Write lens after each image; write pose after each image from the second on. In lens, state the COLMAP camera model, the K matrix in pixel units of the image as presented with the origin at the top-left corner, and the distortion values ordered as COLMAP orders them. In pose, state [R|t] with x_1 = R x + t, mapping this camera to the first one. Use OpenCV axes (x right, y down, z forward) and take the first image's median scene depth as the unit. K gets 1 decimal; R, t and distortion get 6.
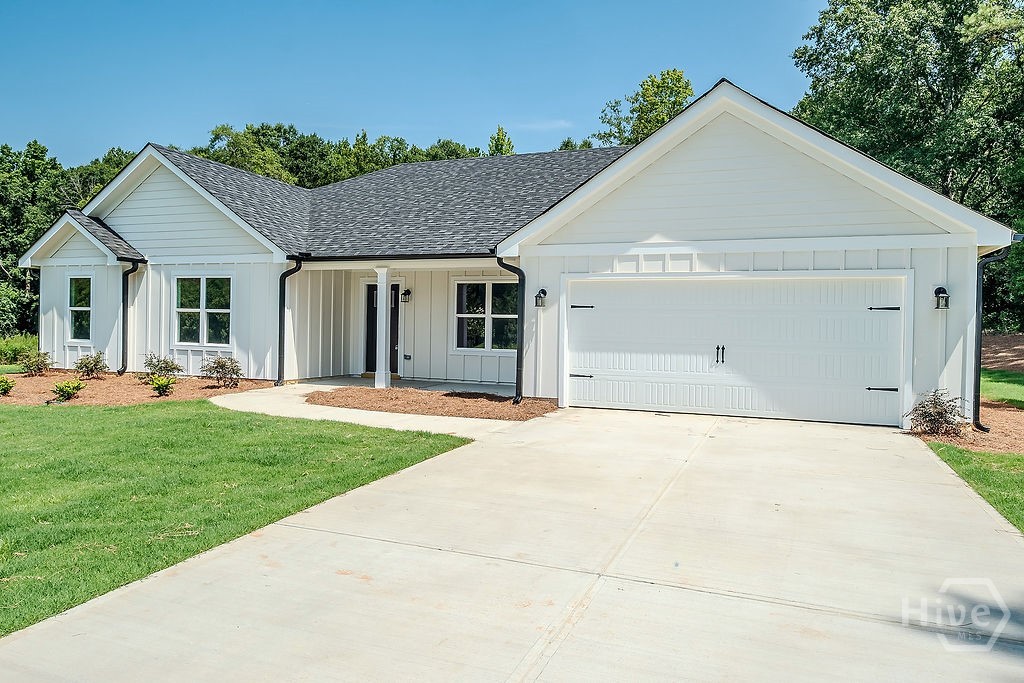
lens RADIAL K [[674.4, 0, 512.0], [0, 674.4, 341.5], [0, 0, 1]] dist [-0.000776, -0.001208]
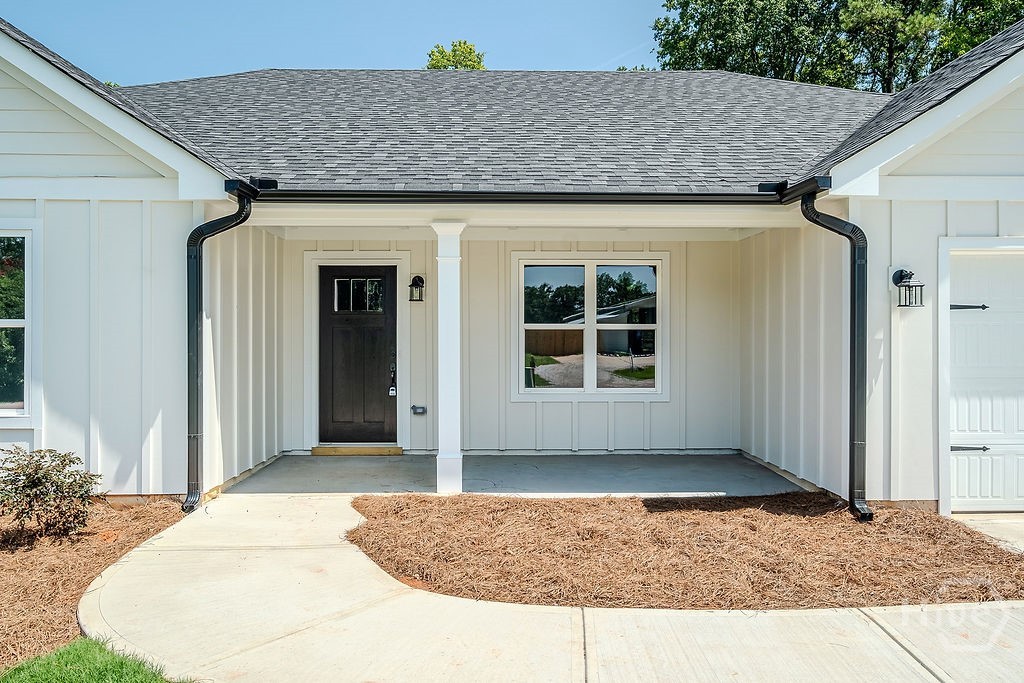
lens RADIAL K [[715.0, 0, 512.0], [0, 715.0, 341.5], [0, 0, 1]] dist [-0.004420, -0.000767]
pose [[0.922694, -0.023249, 0.384831, -0.333224], [0.026307, 0.999650, -0.002683, -0.028001], [-0.384634, 0.012599, 0.922983, 0.540313]]
